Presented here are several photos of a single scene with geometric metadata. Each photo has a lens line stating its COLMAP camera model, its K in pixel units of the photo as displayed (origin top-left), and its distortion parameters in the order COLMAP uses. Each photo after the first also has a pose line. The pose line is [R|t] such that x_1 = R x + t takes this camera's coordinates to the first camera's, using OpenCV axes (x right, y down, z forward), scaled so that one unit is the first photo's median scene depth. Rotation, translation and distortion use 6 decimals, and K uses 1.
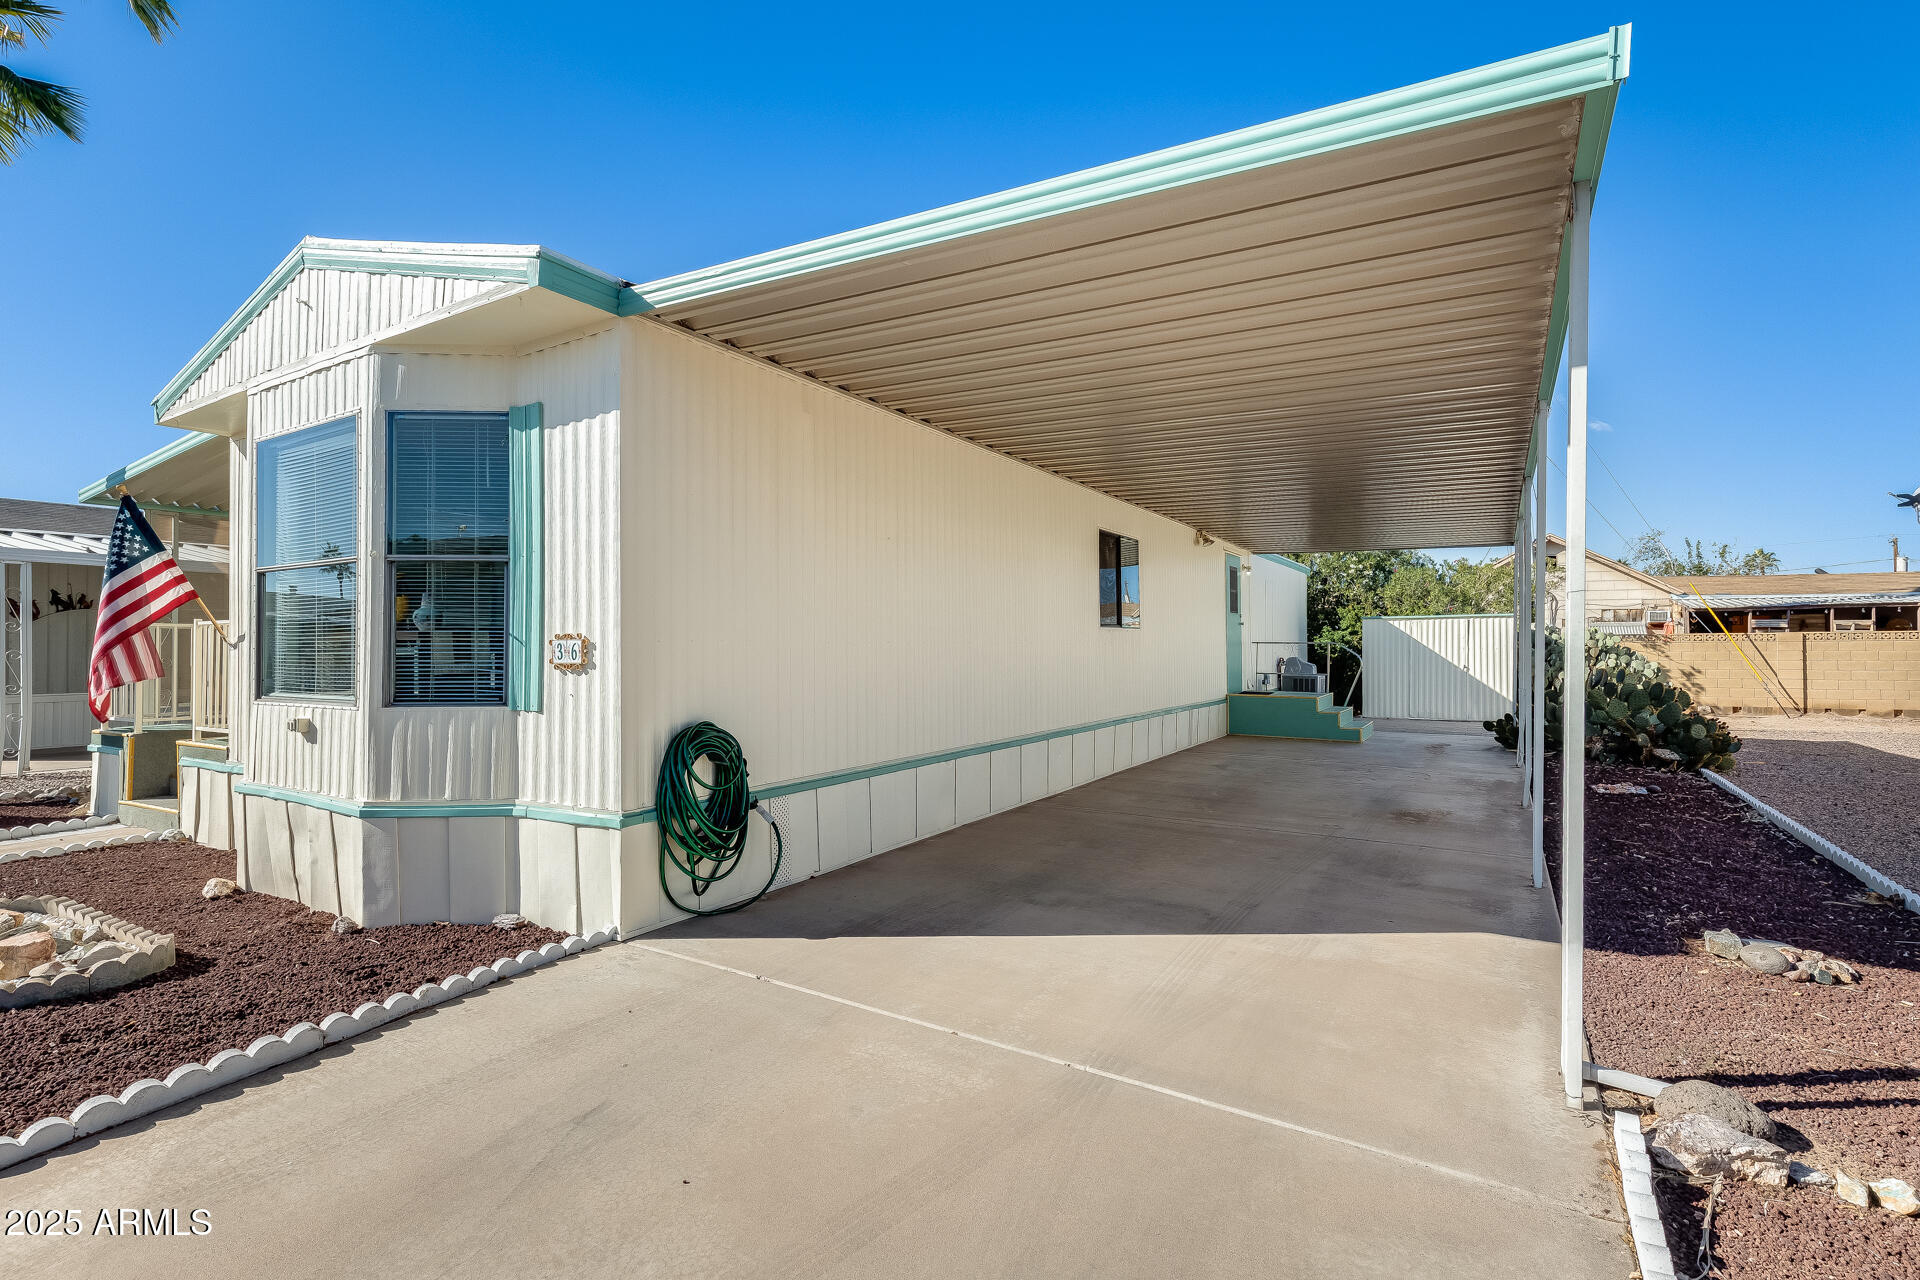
lens RADIAL K [[887.1, 0, 960.0], [0, 887.1, 640.0], [0, 0, 1]] dist [0.002392, -0.000166]
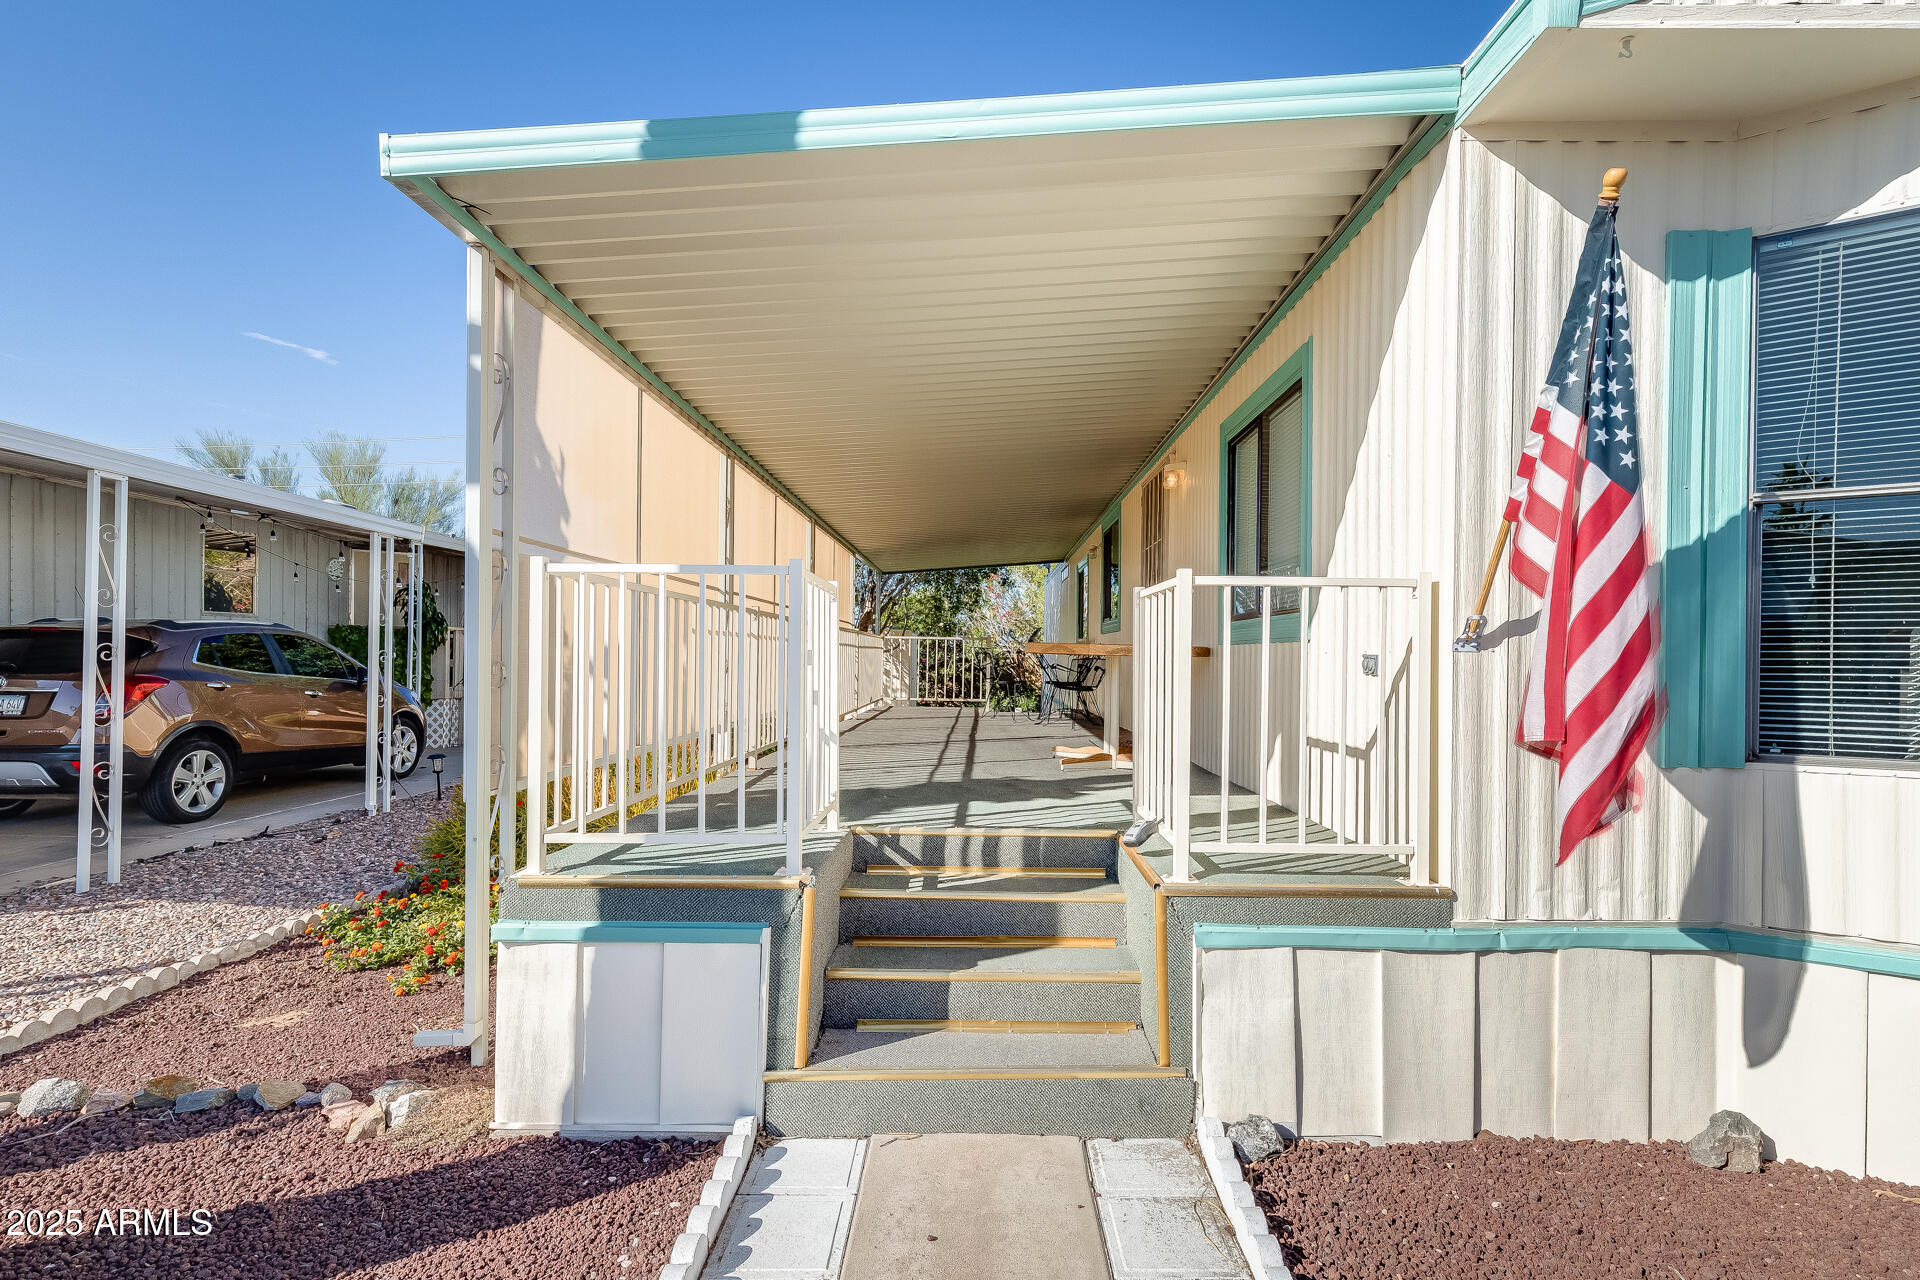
lens RADIAL K [[900.5, 0, 987.0], [0, 900.5, 664.3], [0, 0, 1]] dist [0.007990, 0.000172]
pose [[0.846219, 0.013497, 0.532664, -1.614742], [-0.023008, 0.999672, 0.011222, 0.021641], [-0.532338, -0.021752, 0.846252, 0.999726]]
